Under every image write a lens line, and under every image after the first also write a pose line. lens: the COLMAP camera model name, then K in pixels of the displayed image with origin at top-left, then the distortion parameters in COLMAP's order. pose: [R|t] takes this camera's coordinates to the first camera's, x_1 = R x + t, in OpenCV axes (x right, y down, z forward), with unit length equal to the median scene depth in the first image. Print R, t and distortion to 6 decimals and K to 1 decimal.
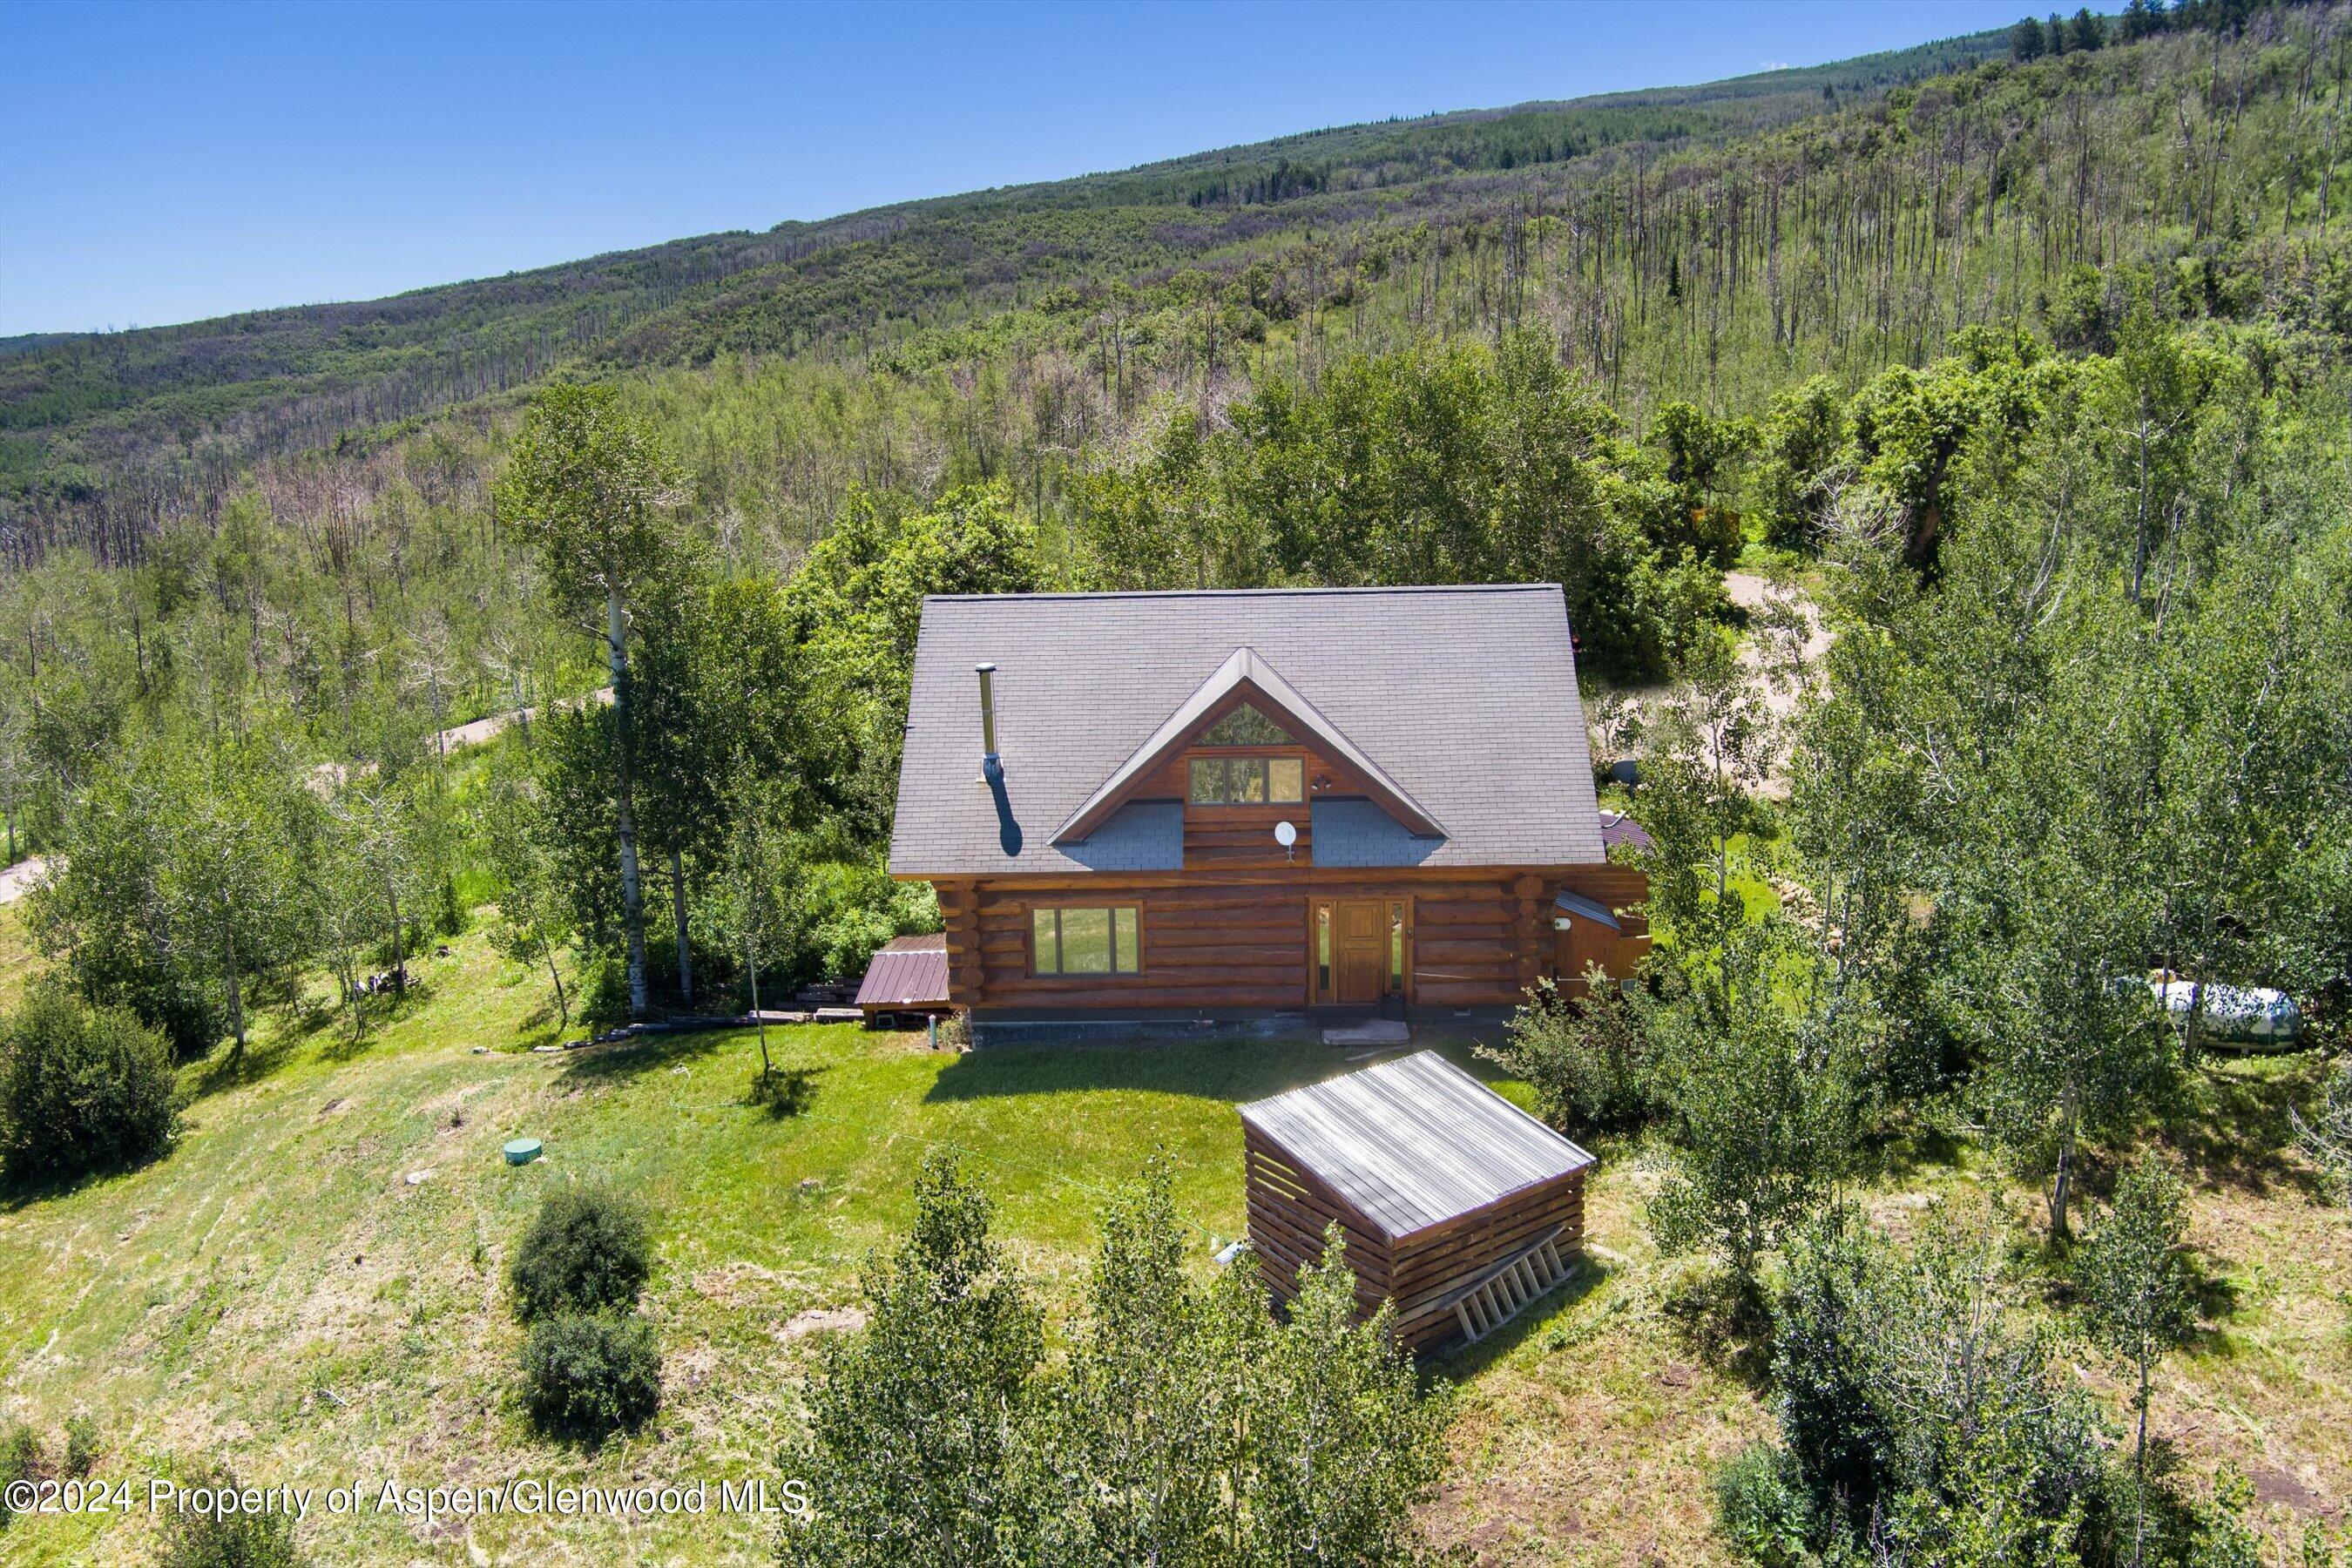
lens RADIAL K [[1901.2, 0, 1176.0], [0, 1901.2, 784.0], [0, 0, 1]] dist [-0.063695, 0.003759]
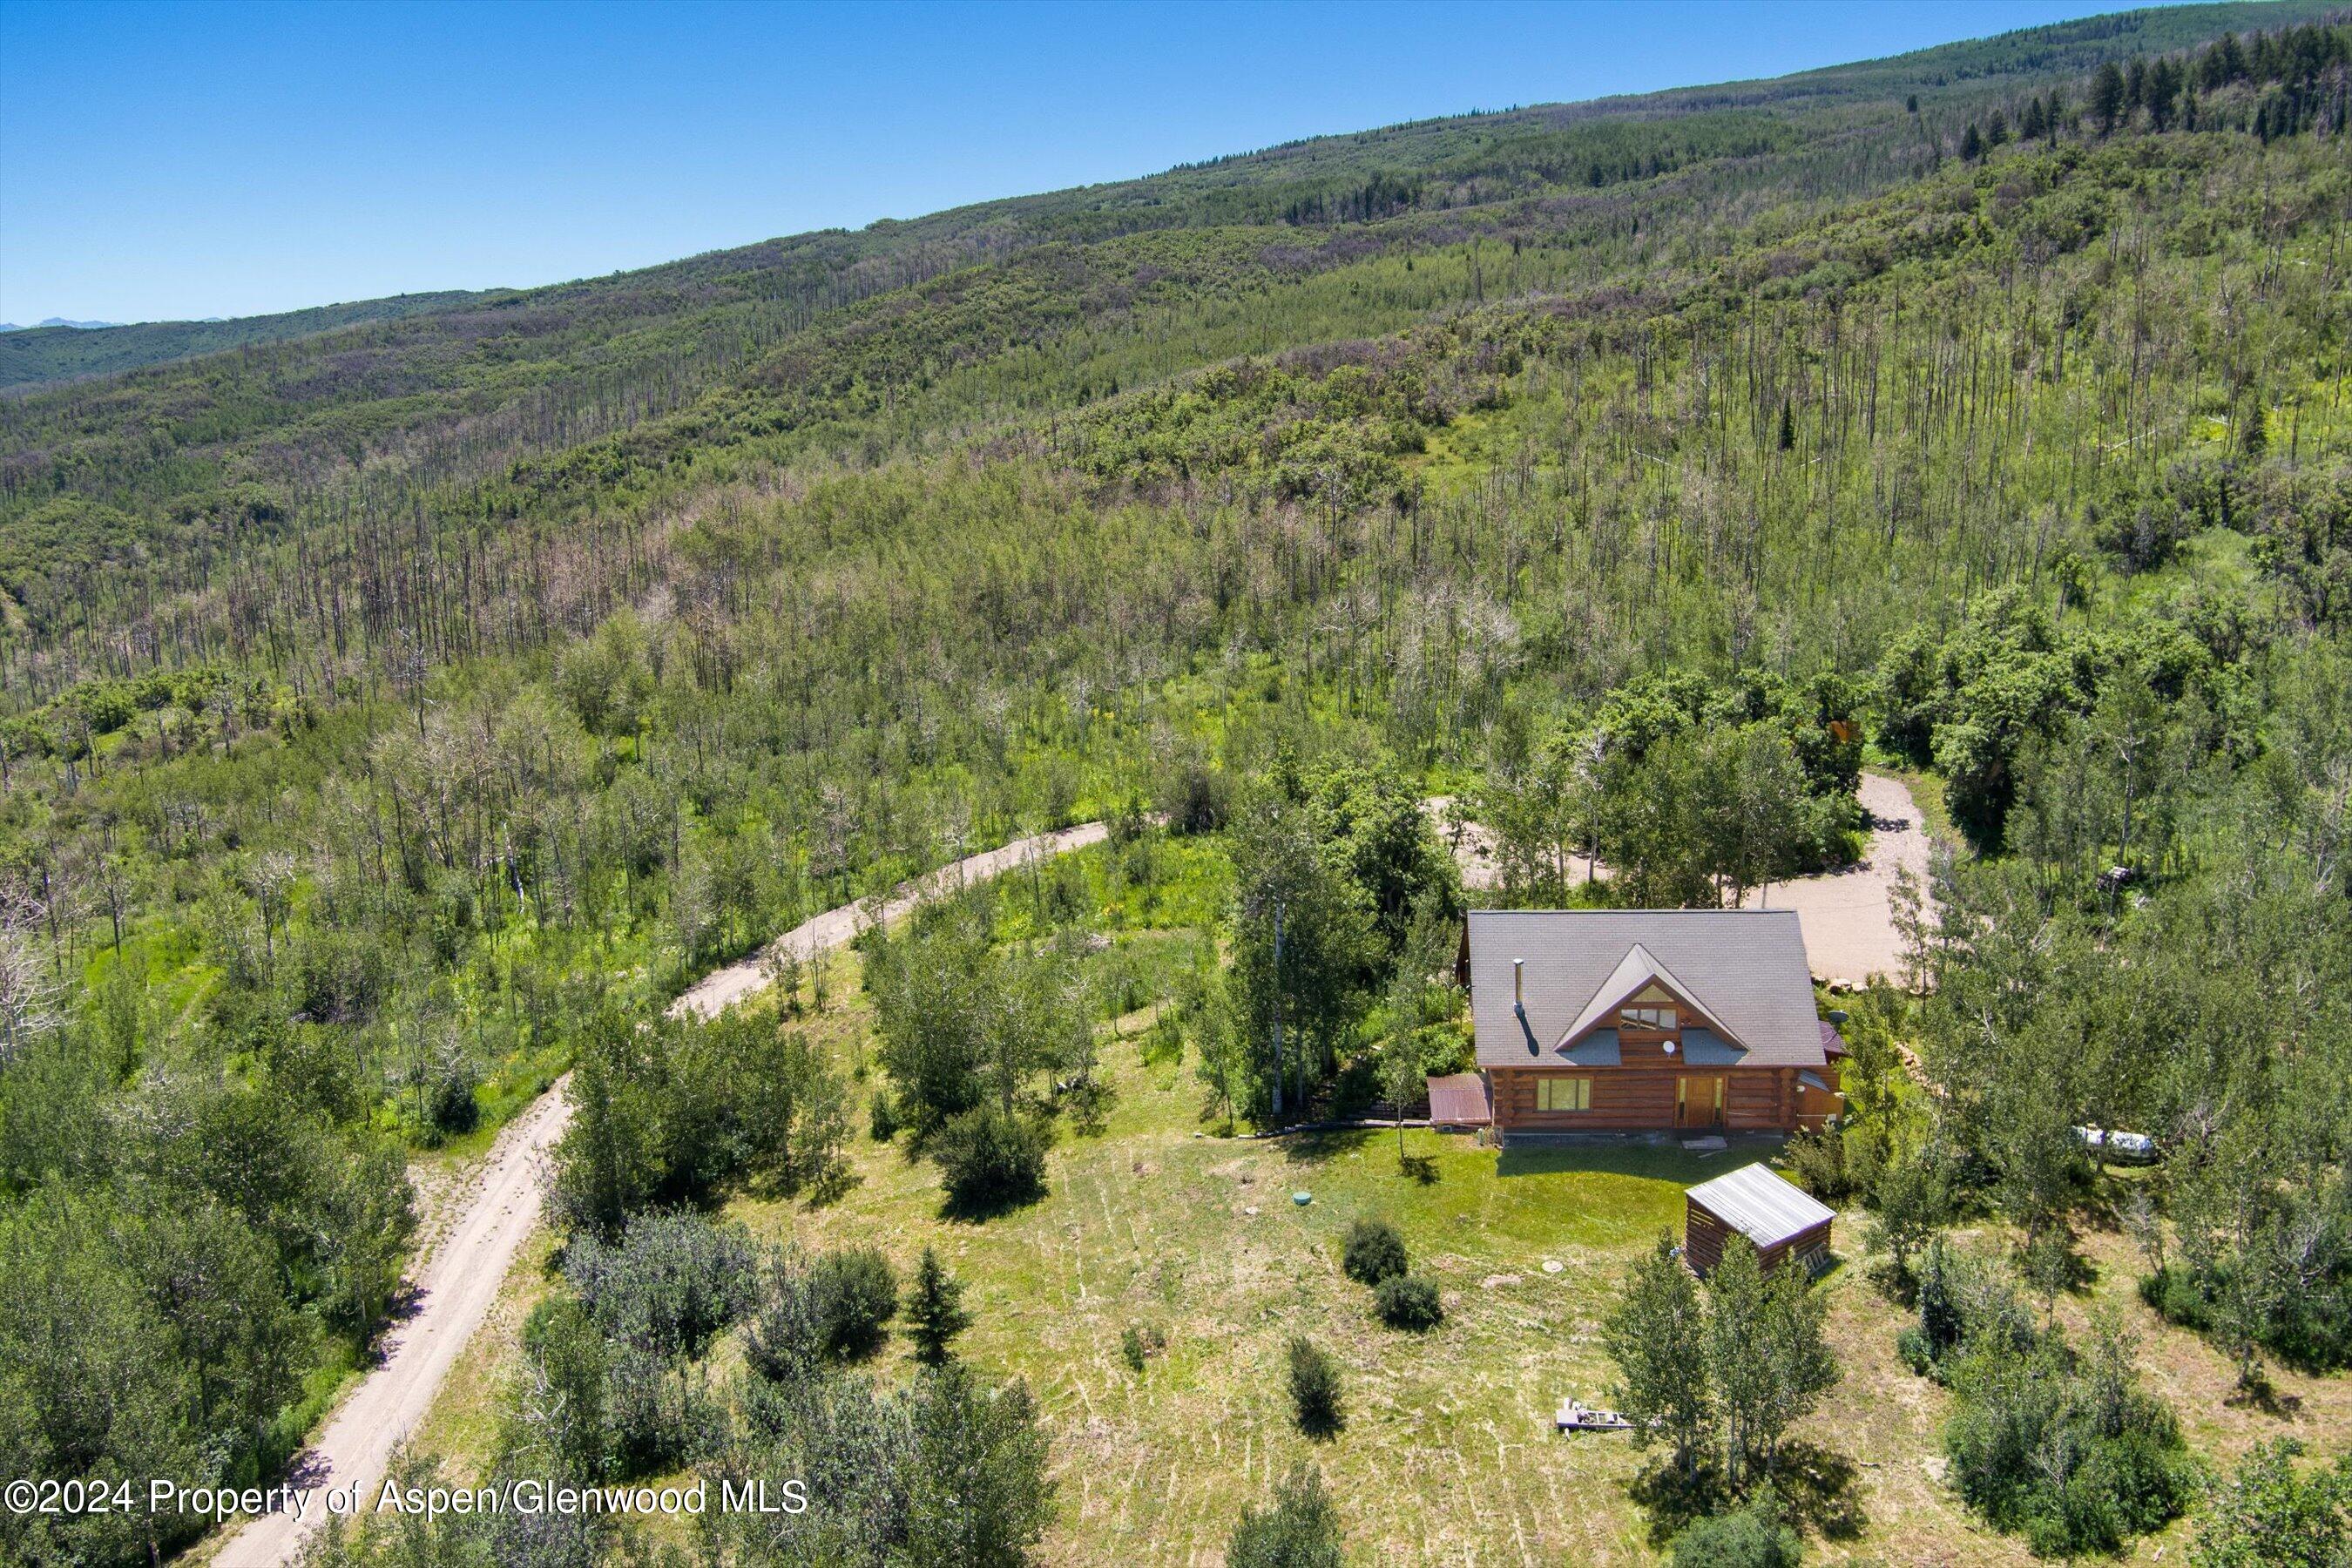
lens RADIAL K [[1901.2, 0, 1176.0], [0, 1901.2, 784.0], [0, 0, 1]] dist [-0.063695, 0.003759]
pose [[0.999358, 0.007784, -0.034981, -0.380989], [-0.007359, 0.999898, 0.012256, -0.262220], [0.035073, -0.011991, 0.999313, -0.994833]]
